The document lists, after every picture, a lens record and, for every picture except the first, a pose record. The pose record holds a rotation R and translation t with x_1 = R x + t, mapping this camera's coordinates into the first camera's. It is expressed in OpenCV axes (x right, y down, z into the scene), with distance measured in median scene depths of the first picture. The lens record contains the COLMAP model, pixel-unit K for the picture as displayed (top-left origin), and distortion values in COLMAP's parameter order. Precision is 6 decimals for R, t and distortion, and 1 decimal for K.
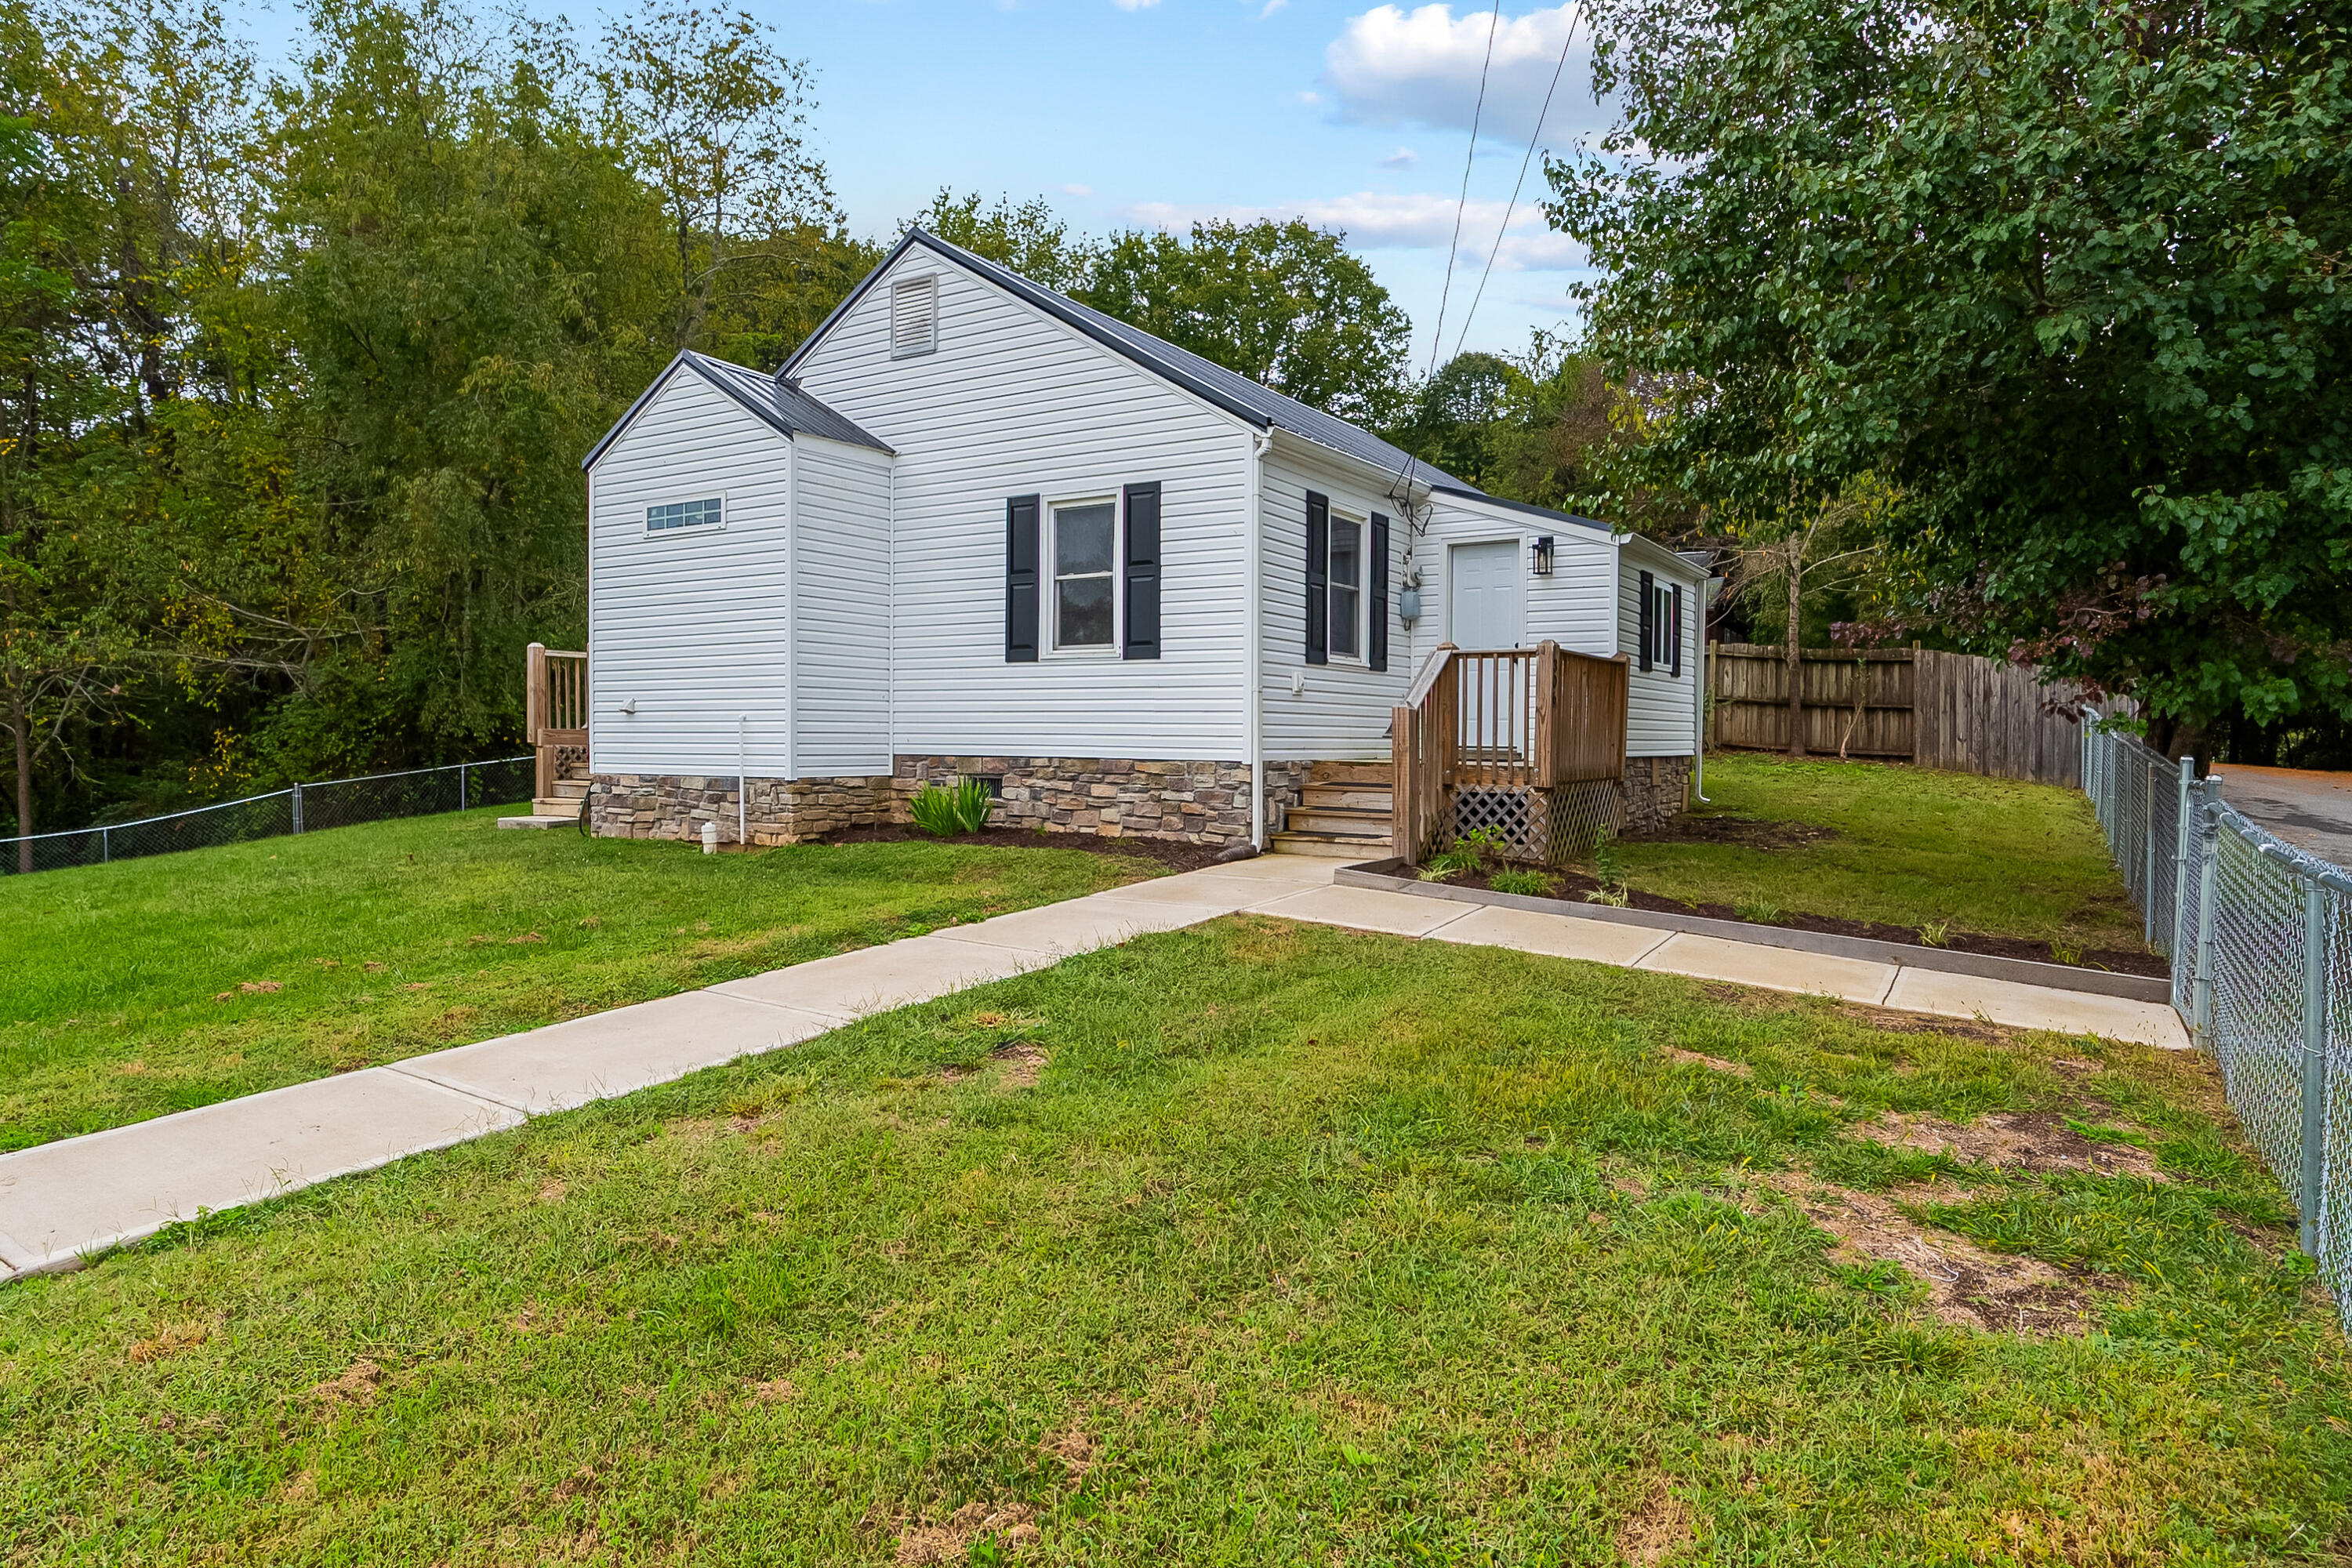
lens RADIAL K [[1385.8, 0, 1174.8], [0, 1385.8, 747.7], [0, 0, 1]] dist [0.000932, 0.002928]
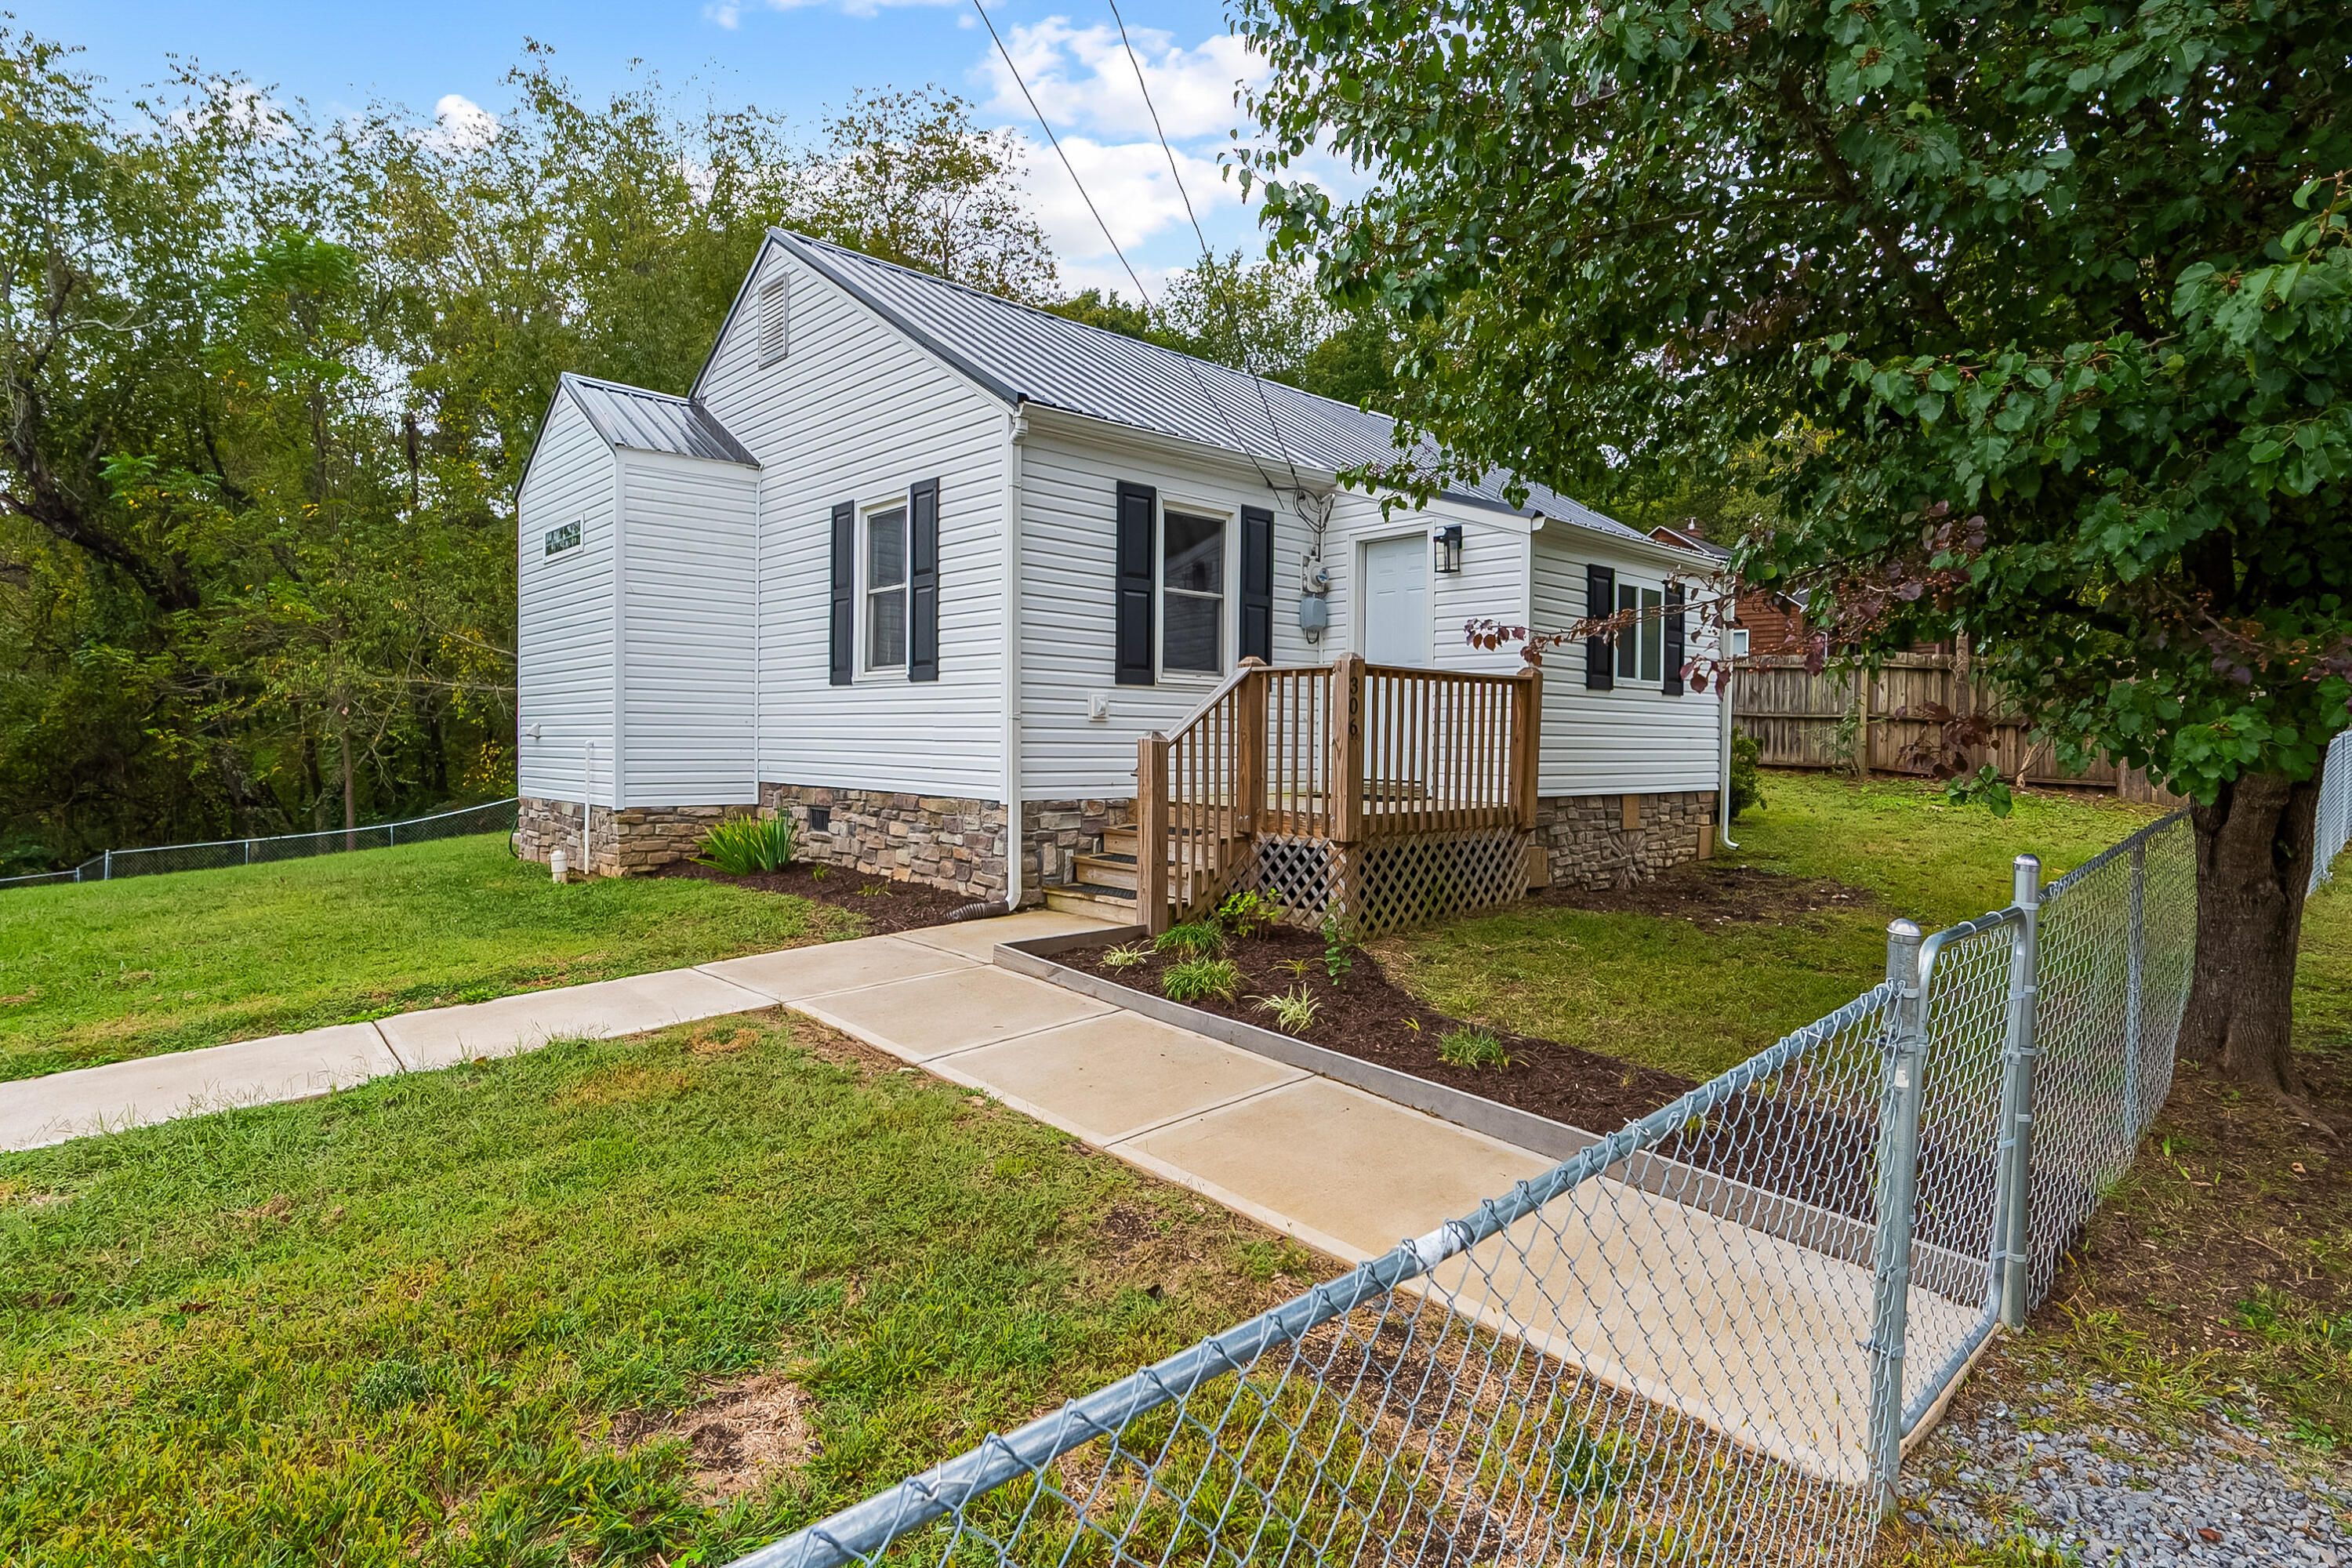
lens RADIAL K [[1232.8, 0, 1182.2], [0, 1232.8, 747.2], [0, 0, 1]] dist [0.007585, 0.001037]
pose [[0.968668, 0.004475, -0.248319, 0.299721], [-0.005856, 0.999971, -0.004823, -0.017370], [0.248290, 0.006126, 0.968666, 0.258071]]
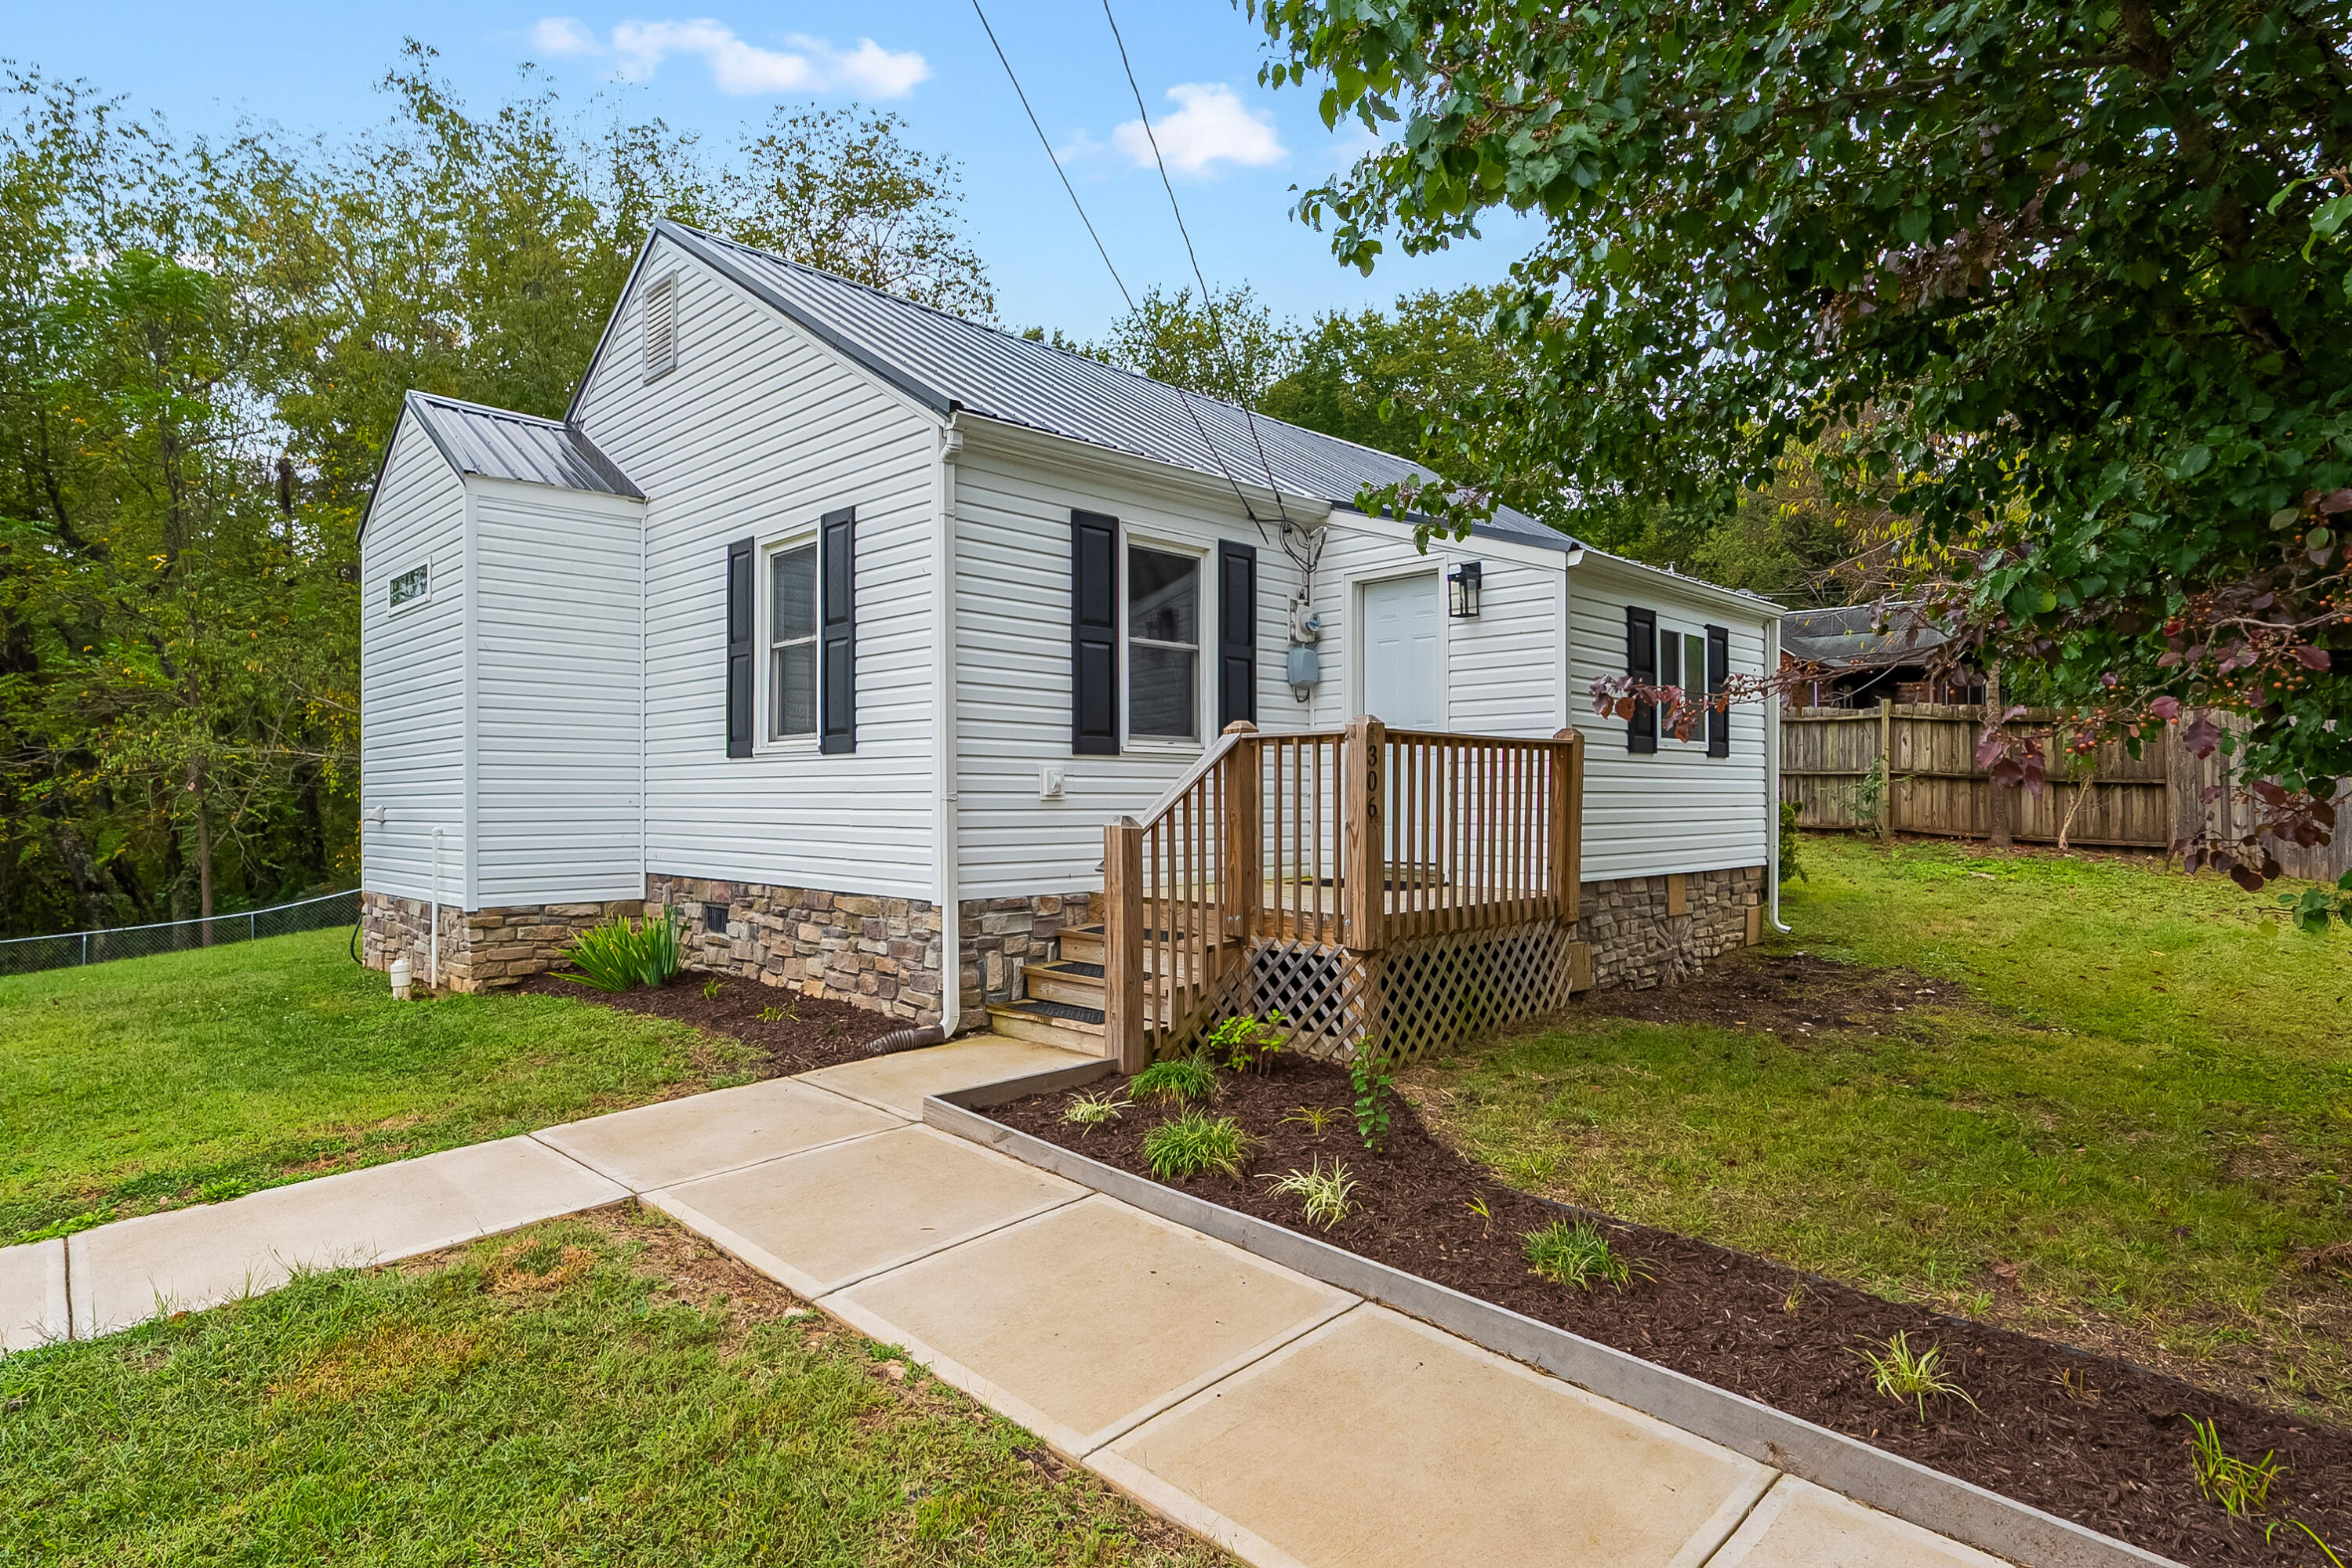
lens RADIAL K [[1278.8, 0, 1181.7], [0, 1278.8, 778.7], [0, 0, 1]] dist [0.004549, -0.001139]
pose [[0.977598, -0.013048, -0.210075, 0.264504], [0.007814, 0.999638, -0.025728, -0.029225], [0.210335, 0.023510, 0.977347, 0.352393]]
